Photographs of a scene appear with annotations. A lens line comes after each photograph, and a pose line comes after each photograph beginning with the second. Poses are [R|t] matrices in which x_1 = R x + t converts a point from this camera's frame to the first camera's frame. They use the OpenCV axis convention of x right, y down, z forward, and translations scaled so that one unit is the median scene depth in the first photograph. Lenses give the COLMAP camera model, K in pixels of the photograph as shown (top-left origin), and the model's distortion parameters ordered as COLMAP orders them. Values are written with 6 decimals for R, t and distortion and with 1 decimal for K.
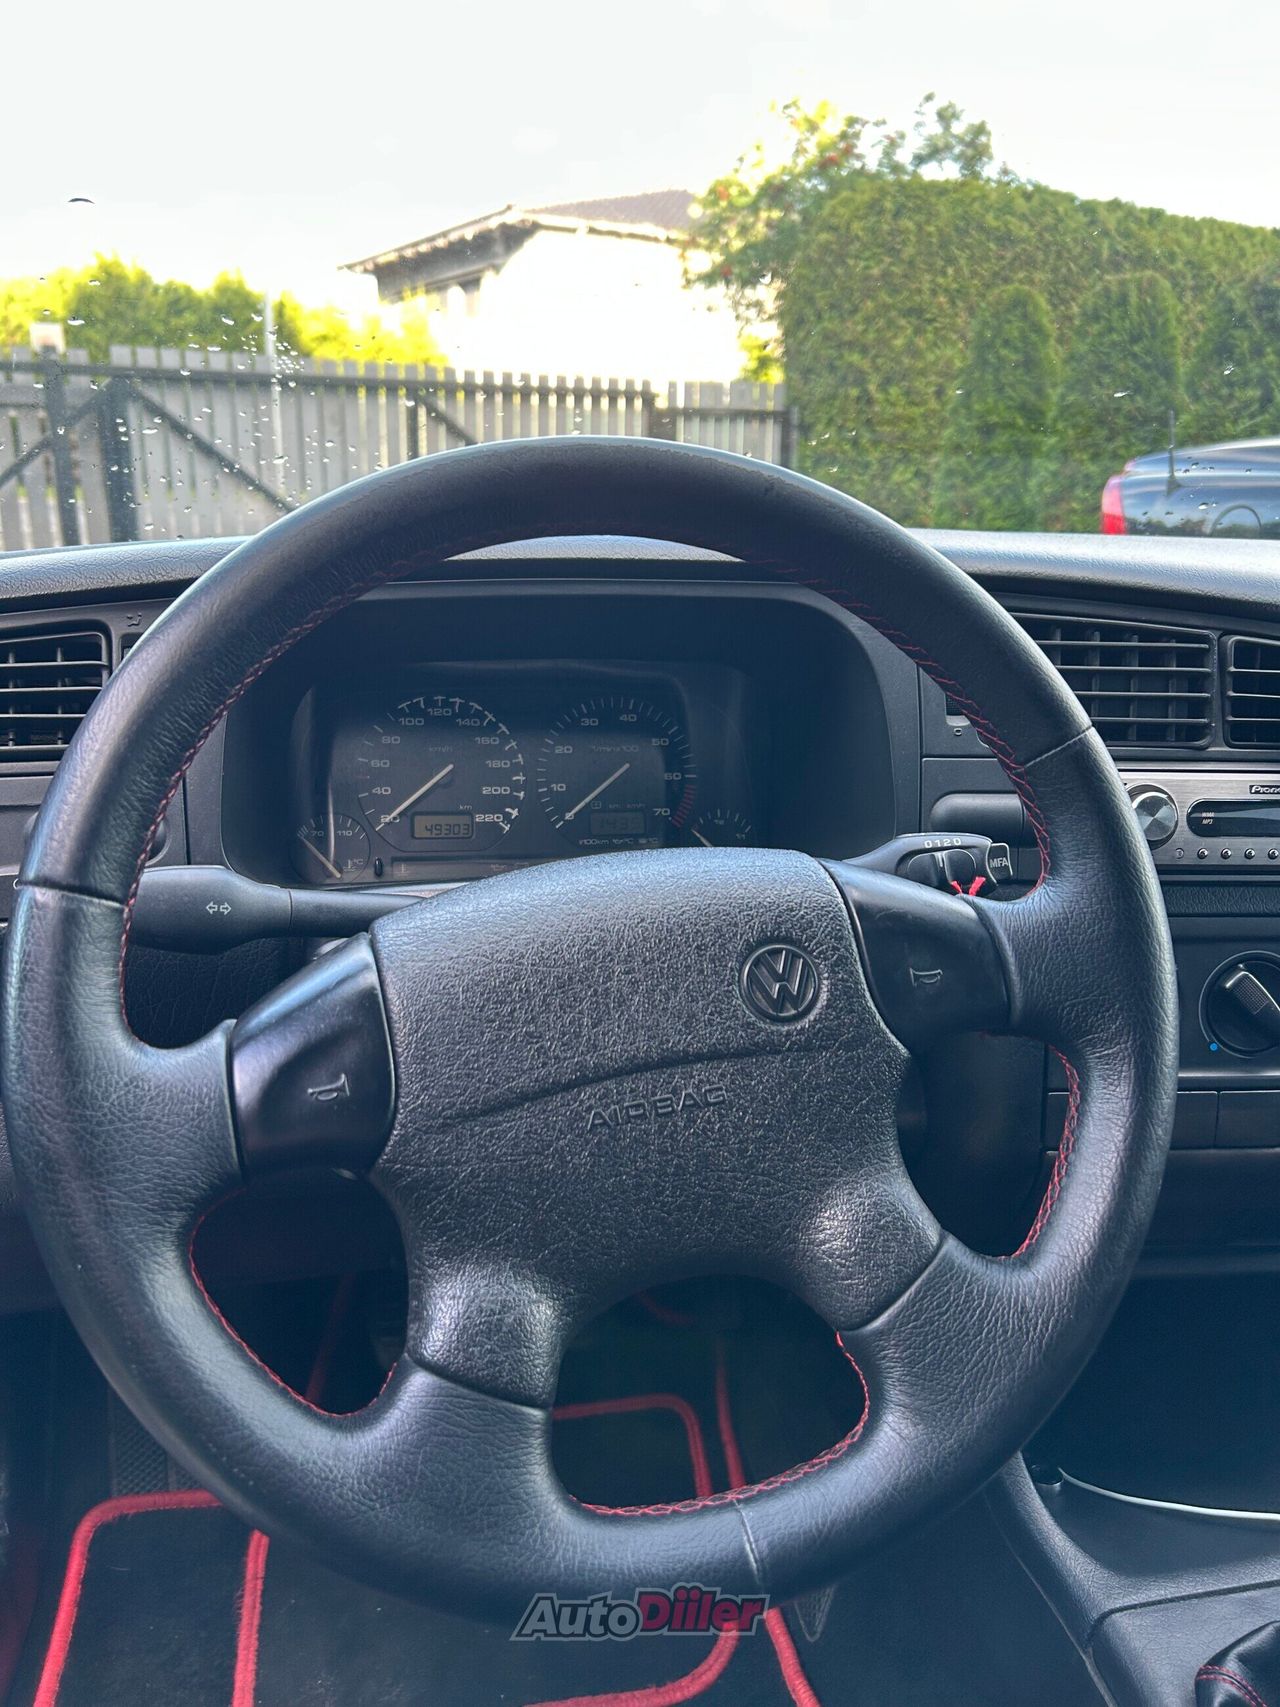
lens RADIAL K [[1260.7, 0, 629.4], [0, 1260.7, 866.7], [0, 0, 1]] dist [0.011387, -0.018352]
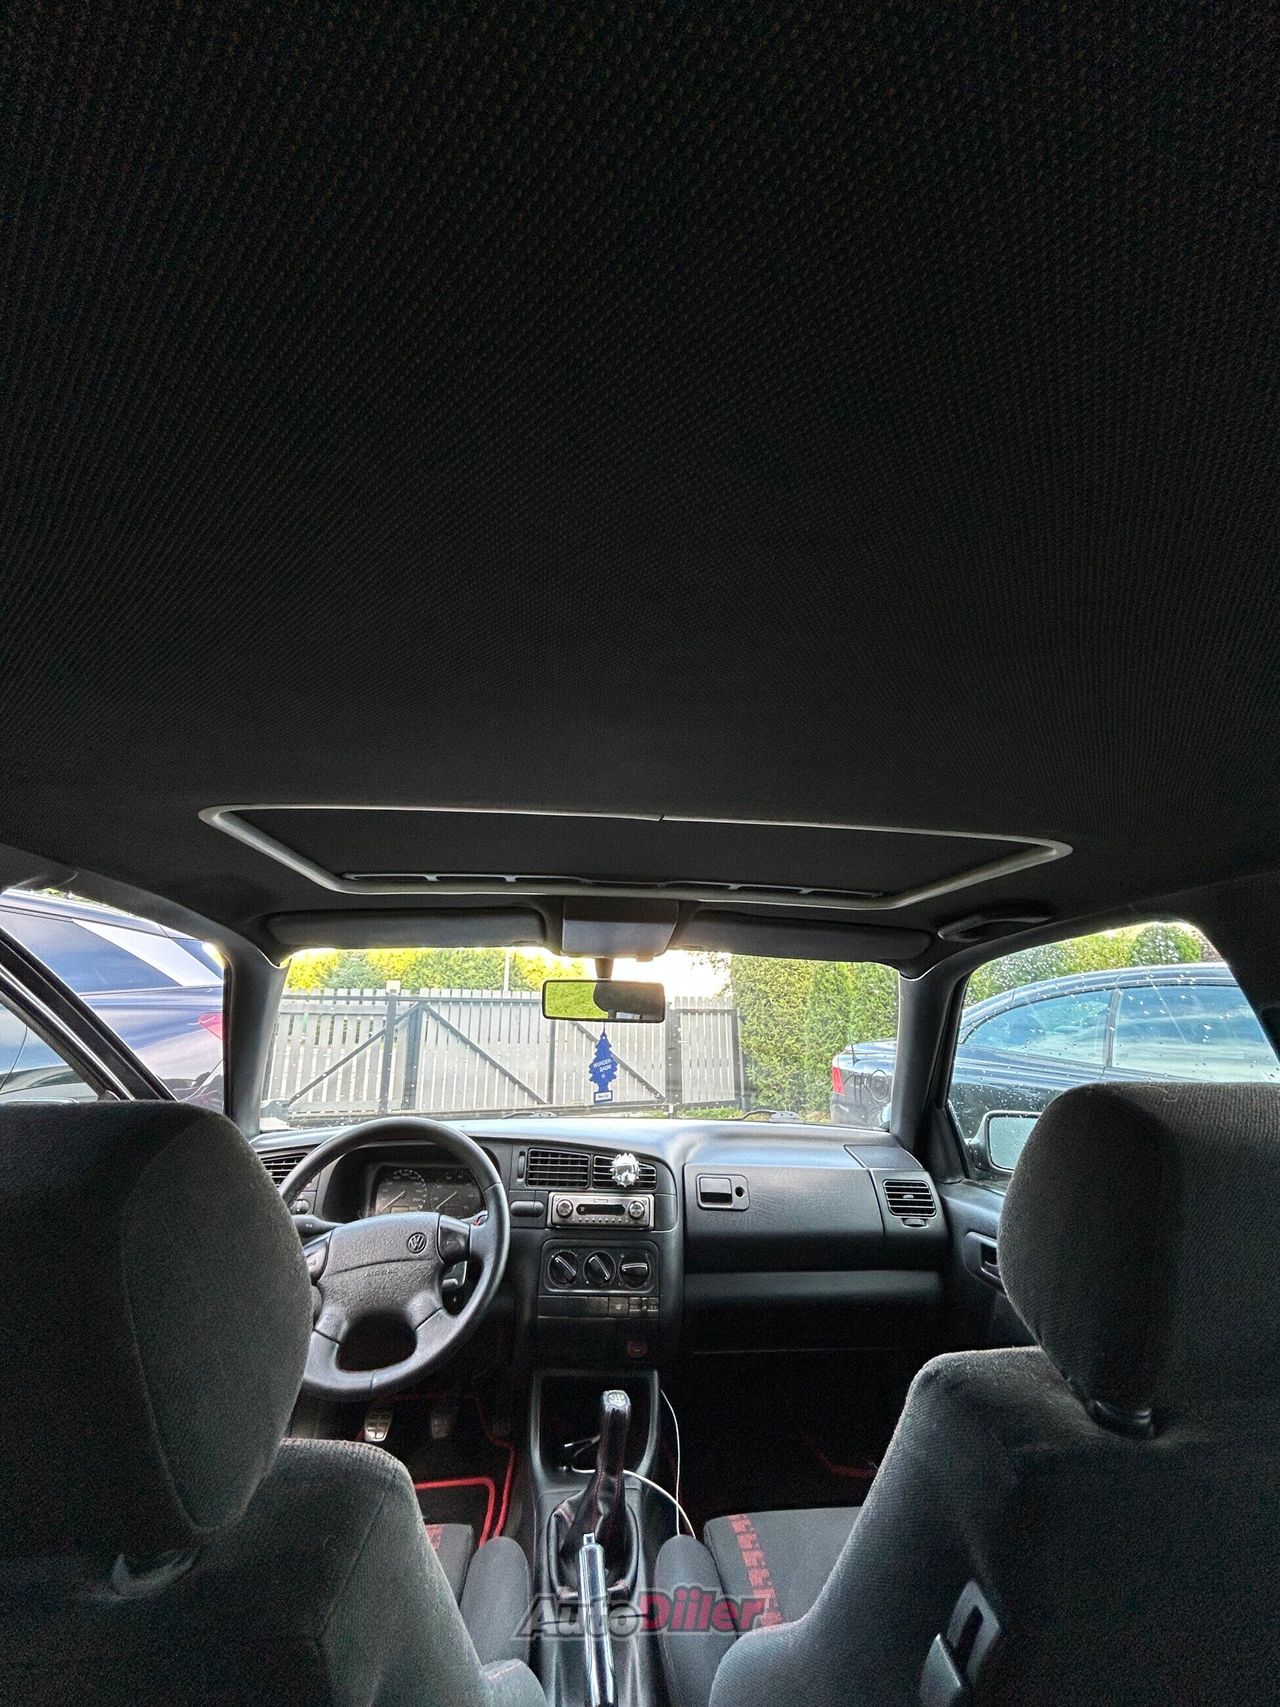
lens RADIAL K [[681.2, 0, 641.5], [0, 681.2, 867.7], [0, 0, 1]] dist [-0.006839, 0.000156]
pose [[0.996743, -0.026288, -0.076242, 0.085861], [-0.016017, 0.862017, -0.506626, 0.011343], [0.079040, 0.506197, 0.858788, -0.128906]]
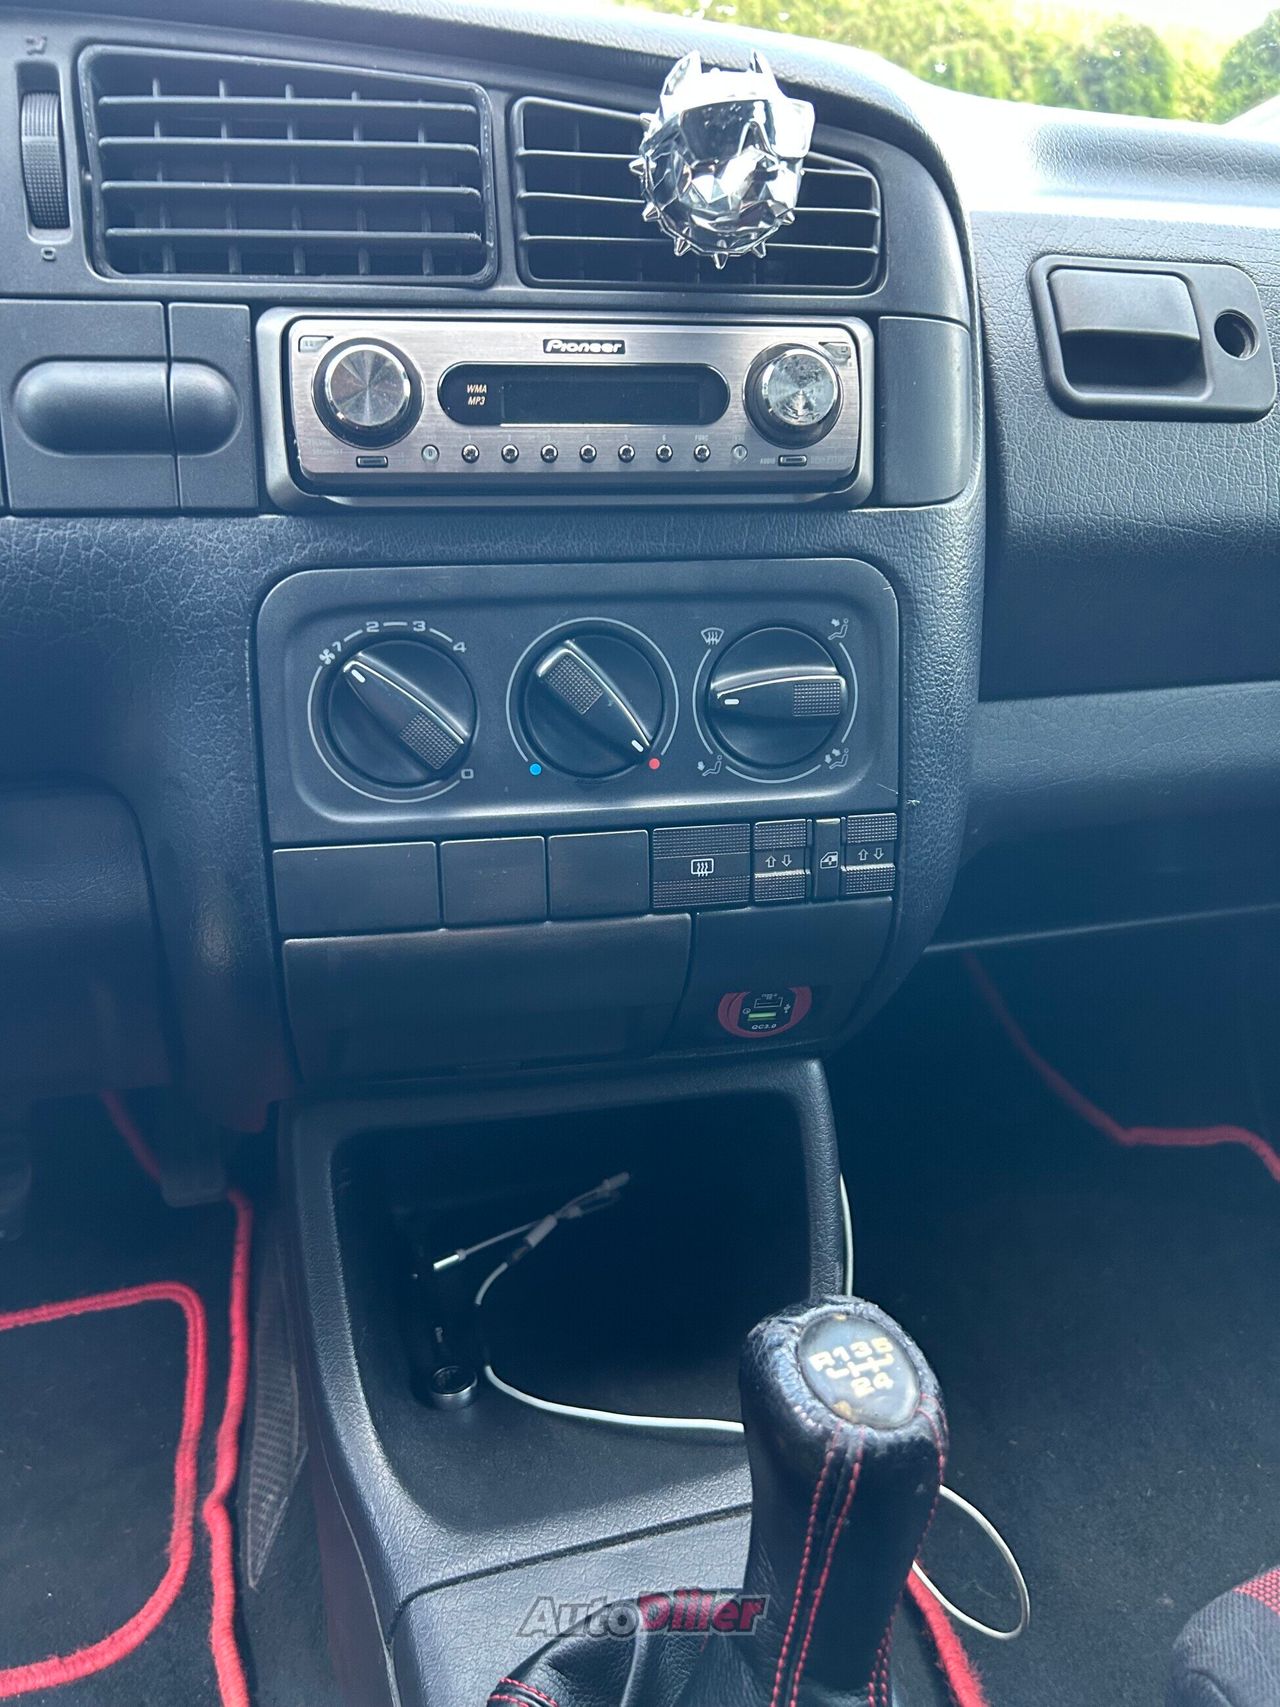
lens RADIAL K [[1260.7, 0, 629.2], [0, 1260.7, 847.7], [0, 0, 1]] dist [0.011387, -0.018352]
pose [[0.995290, -0.046230, 0.085210, 0.049782], [0.037101, 0.993697, 0.105777, 0.012701], [-0.089564, -0.102118, 0.990732, 0.037812]]
